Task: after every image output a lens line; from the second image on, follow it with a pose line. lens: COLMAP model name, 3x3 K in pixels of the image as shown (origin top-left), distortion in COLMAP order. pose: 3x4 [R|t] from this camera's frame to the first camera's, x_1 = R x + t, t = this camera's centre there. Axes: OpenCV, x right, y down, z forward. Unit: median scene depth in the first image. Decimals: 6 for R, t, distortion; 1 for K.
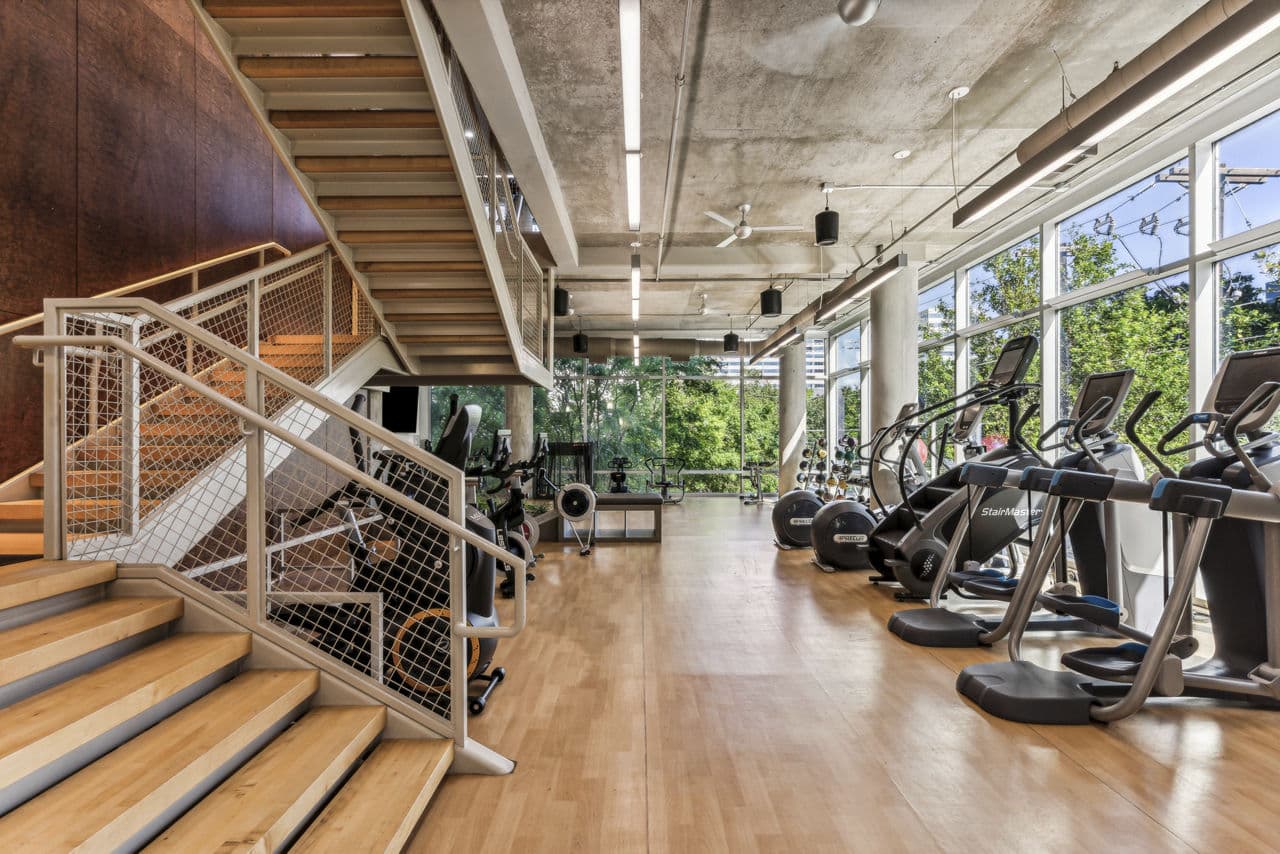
lens RADIAL K [[587.8, 0, 631.6], [0, 587.8, 442.2], [0, 0, 1]] dist [-0.000788, -0.000171]
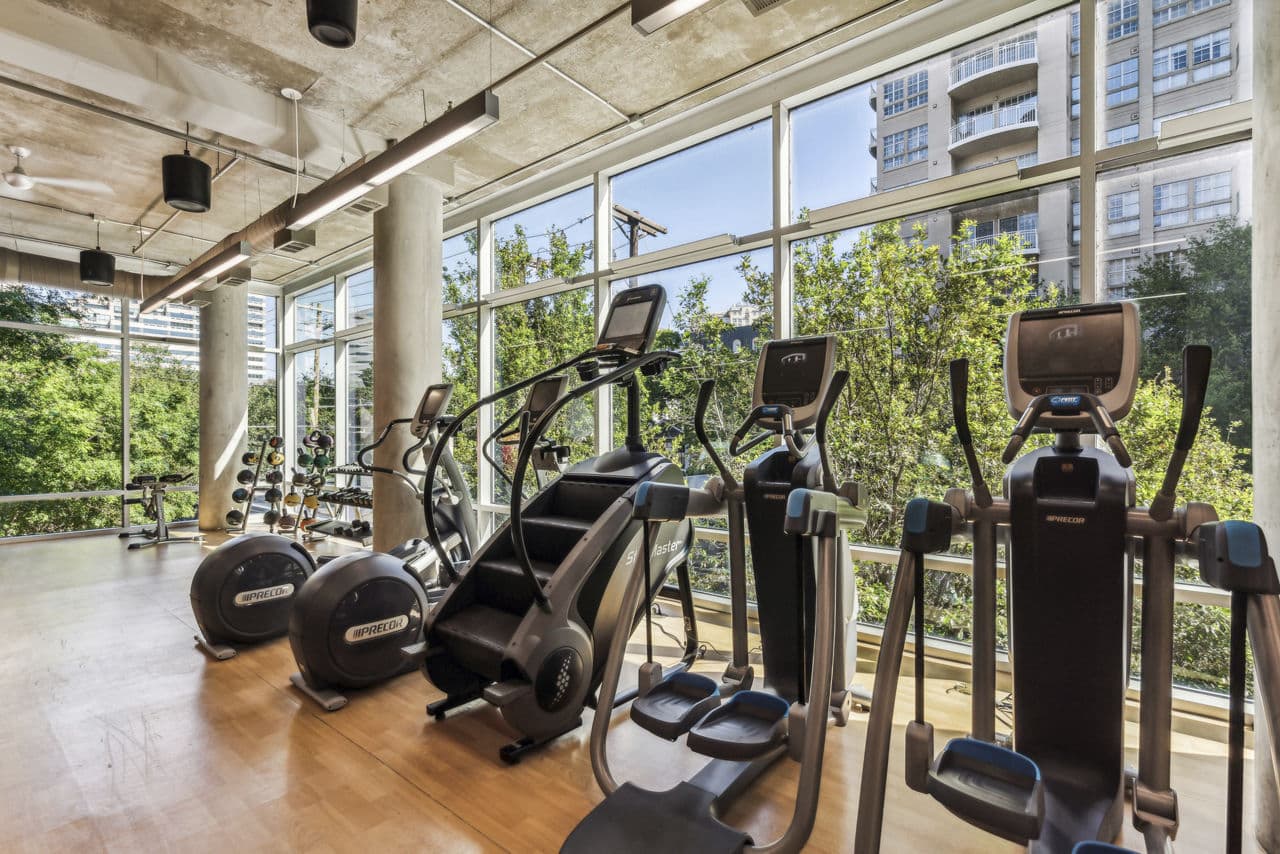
lens RADIAL K [[581.6, 0, 642.8], [0, 581.6, 430.6], [0, 0, 1]] dist [-0.006419, -0.000559]
pose [[0.617258, 0.002032, 0.786758, 0.077216], [0.009911, 0.999897, -0.010358, -0.002861], [-0.786699, 0.014191, 0.617174, 0.338839]]
